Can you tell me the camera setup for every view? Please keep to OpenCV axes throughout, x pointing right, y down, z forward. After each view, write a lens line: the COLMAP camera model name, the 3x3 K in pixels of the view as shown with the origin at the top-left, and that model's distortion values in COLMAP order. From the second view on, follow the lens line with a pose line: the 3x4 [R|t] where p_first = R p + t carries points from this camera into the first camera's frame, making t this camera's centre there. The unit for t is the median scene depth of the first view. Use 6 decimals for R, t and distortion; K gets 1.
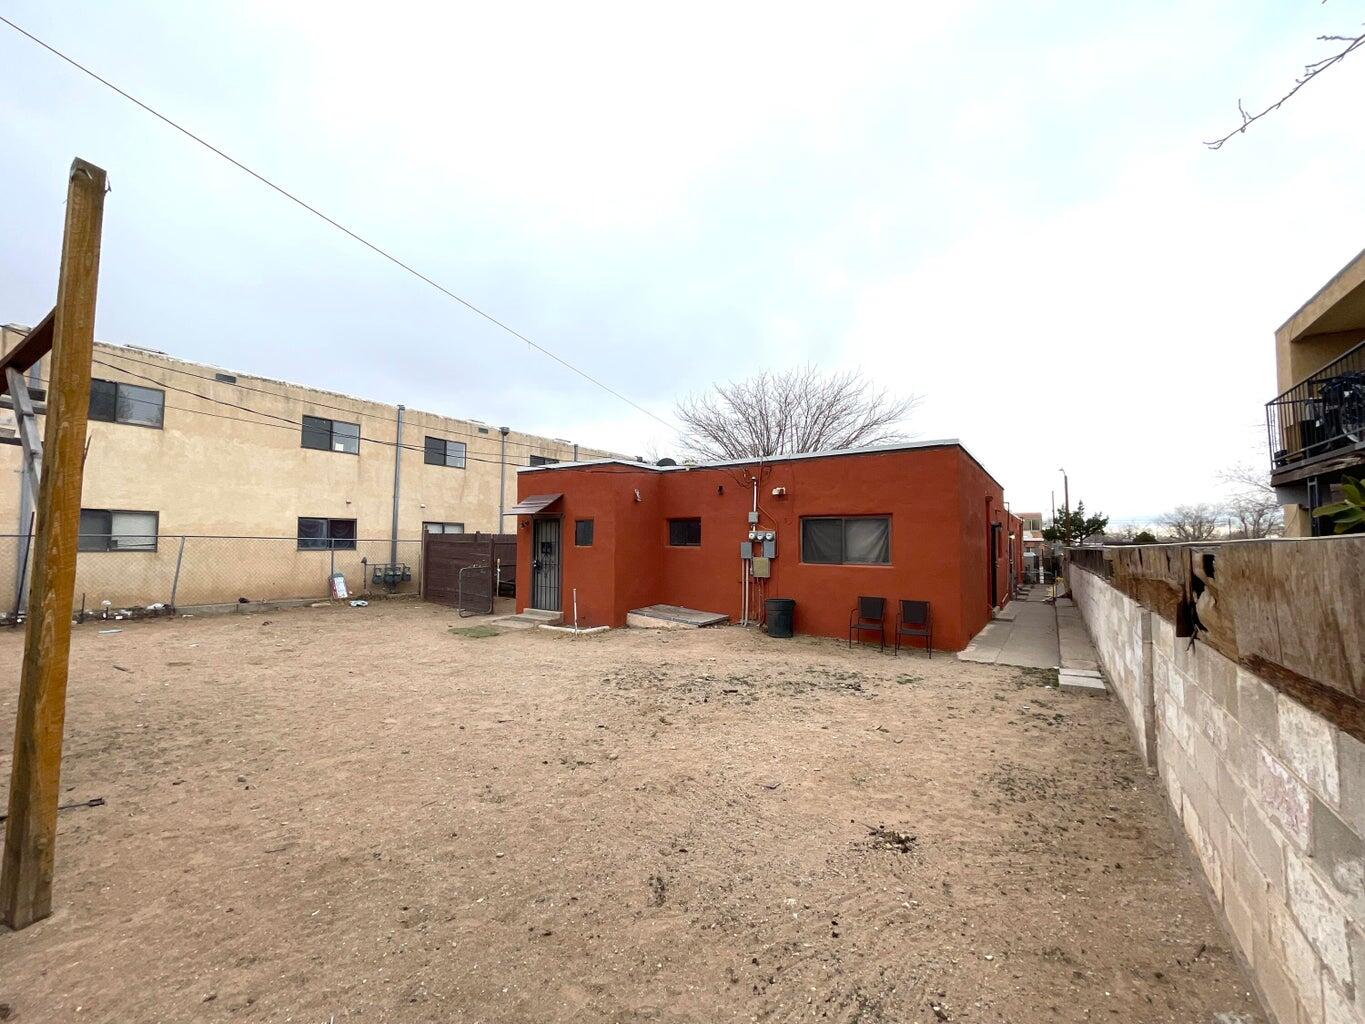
lens RADIAL K [[550.6, 0, 683.3], [0, 550.6, 512.1], [0, 0, 1]] dist [-0.000574, 0.000436]
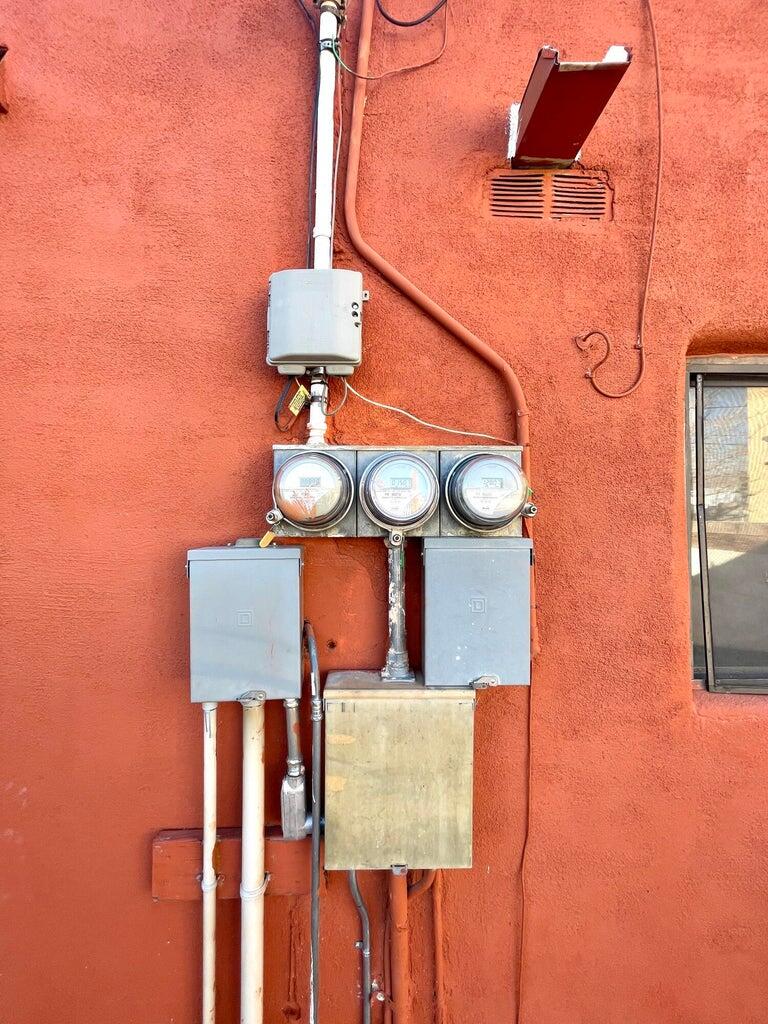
lens RADIAL K [[413.1, 0, 386.0], [0, 413.1, 511.2], [0, 0, 1]] dist [-0.000574, 0.000436]
pose [[0.817571, 0.007277, 0.575782, 0.077349], [-0.027297, 0.999286, 0.026131, 0.039103], [-0.575181, -0.037081, 0.817186, 0.789567]]
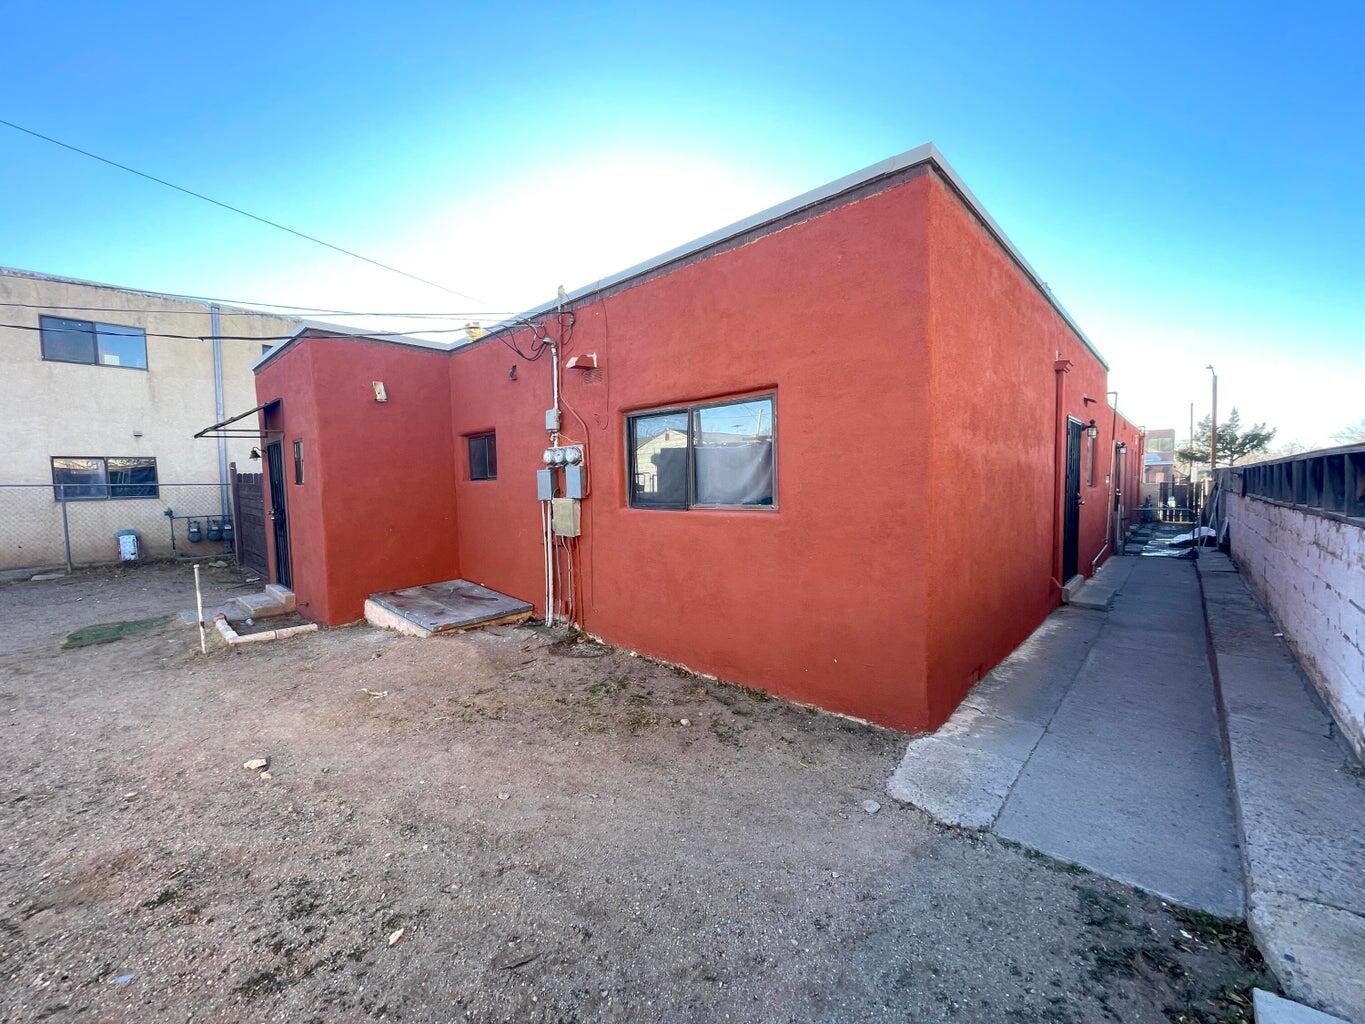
lens RADIAL K [[550.6, 0, 682.9], [0, 550.6, 512.5], [0, 0, 1]] dist [-0.000574, 0.000436]
pose [[0.988517, -0.019130, -0.149896, 0.276764], [0.035668, 0.993463, 0.108435, 0.037497], [0.146842, -0.112536, 0.982737, 0.430365]]
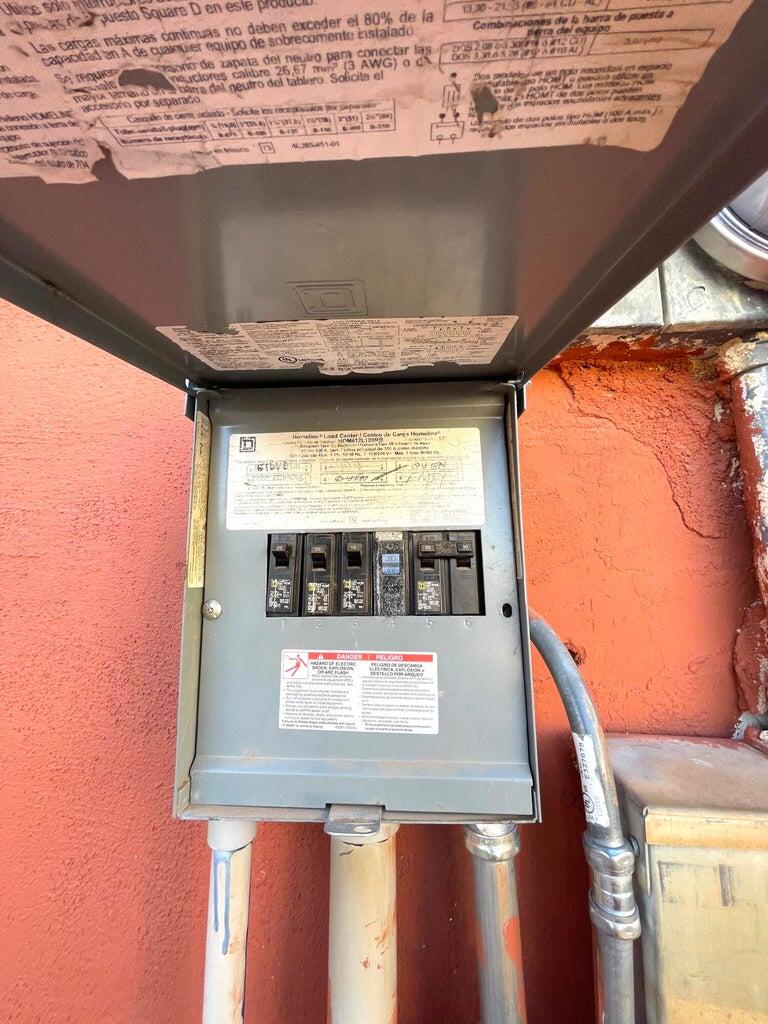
lens RADIAL K [[413.1, 0, 383.2], [0, 413.1, 511.3], [0, 0, 1]] dist [-0.000574, 0.000436]
pose [[0.873734, 0.075186, 0.480558, 0.088426], [-0.030281, 0.994473, -0.100535, 0.059188], [-0.485460, 0.073289, 0.871181, 0.837231]]
